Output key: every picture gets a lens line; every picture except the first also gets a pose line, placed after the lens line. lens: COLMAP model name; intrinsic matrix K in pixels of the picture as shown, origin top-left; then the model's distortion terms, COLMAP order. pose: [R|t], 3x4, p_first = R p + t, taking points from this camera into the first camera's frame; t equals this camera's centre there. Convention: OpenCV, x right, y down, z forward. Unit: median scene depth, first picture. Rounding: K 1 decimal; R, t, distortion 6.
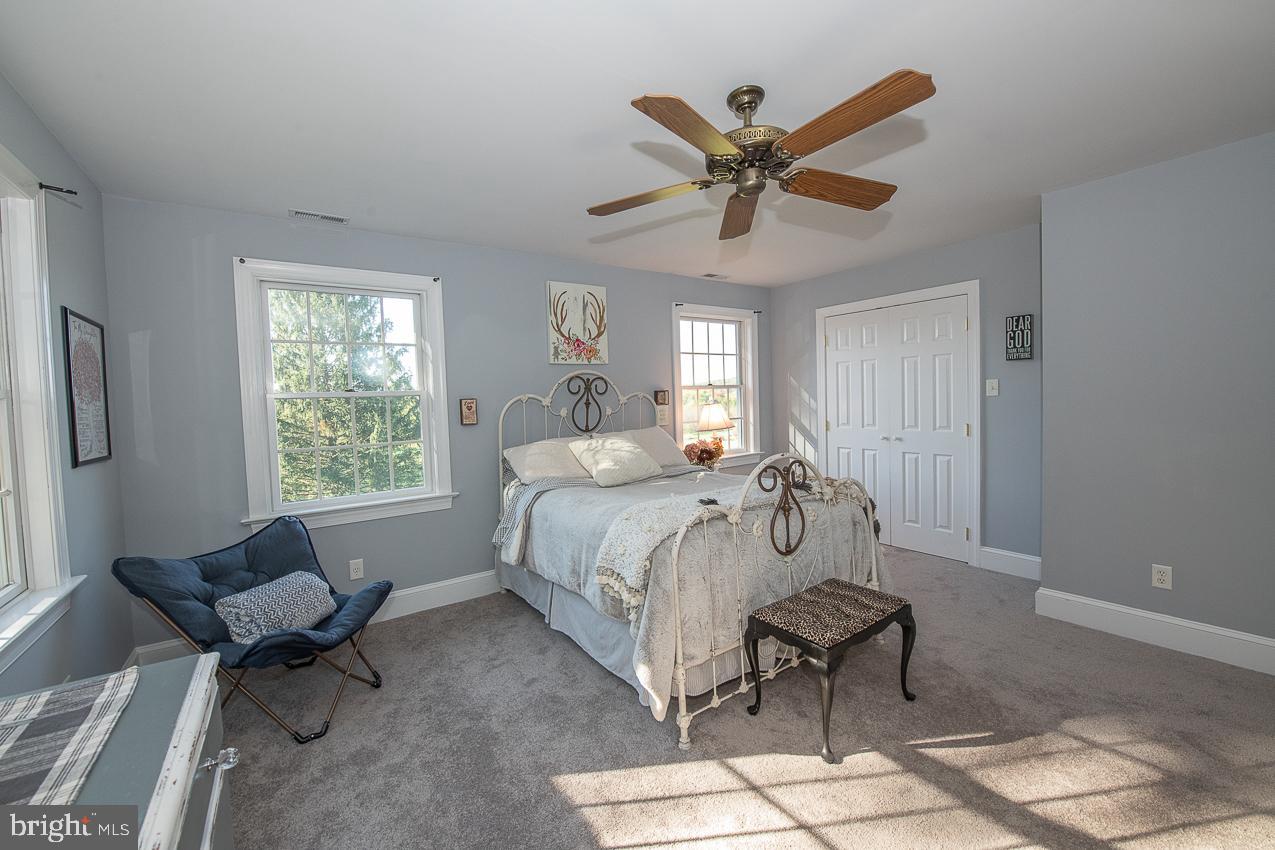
lens RADIAL K [[508.4, 0, 639.1], [0, 508.4, 423.4], [0, 0, 1]] dist [-0.017544, -0.000857]
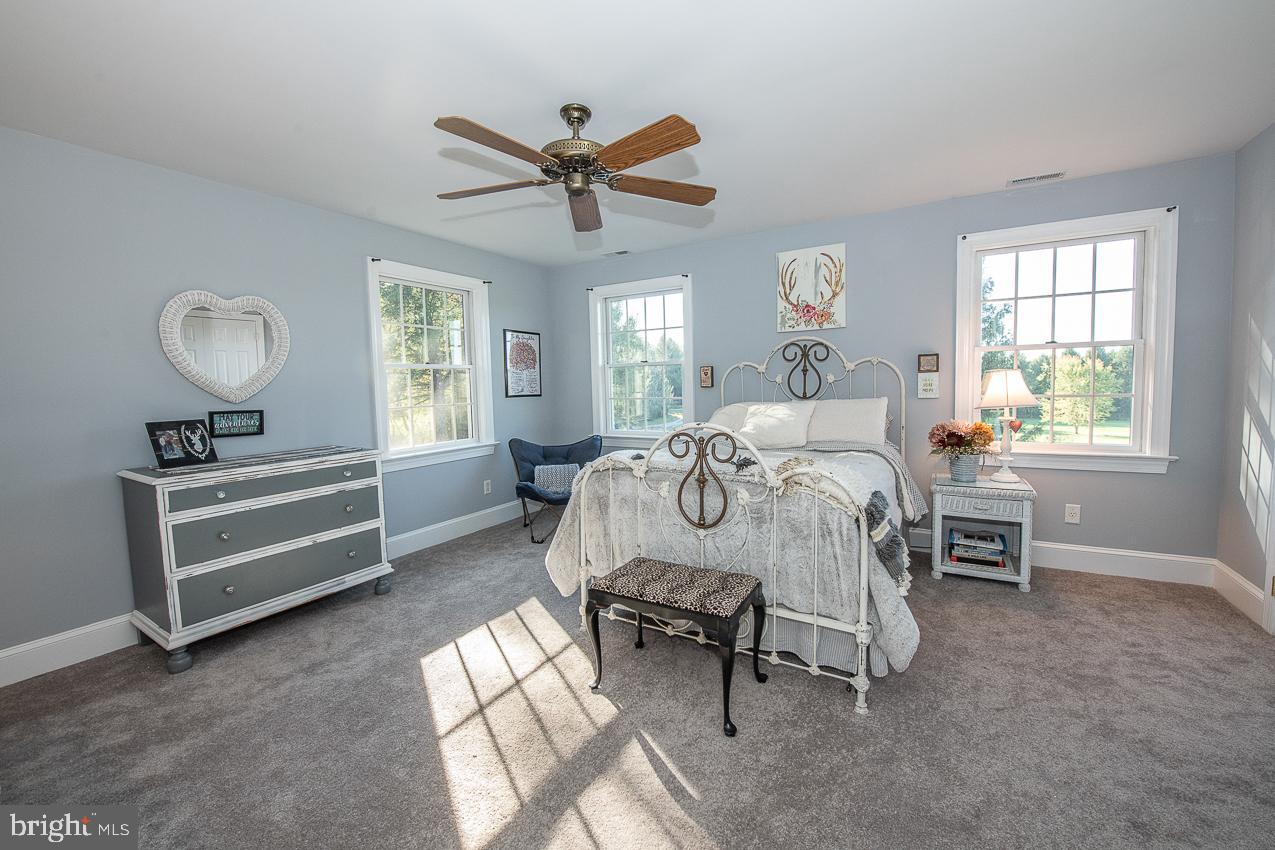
lens RADIAL K [[508.4, 0, 642.2], [0, 508.4, 423.7], [0, 0, 1]] dist [-0.017544, -0.000857]
pose [[0.399829, 0.094704, -0.911684, 0.684901], [-0.035362, 0.995501, 0.087902, -0.011417], [0.915907, -0.002907, 0.401379, 0.315650]]
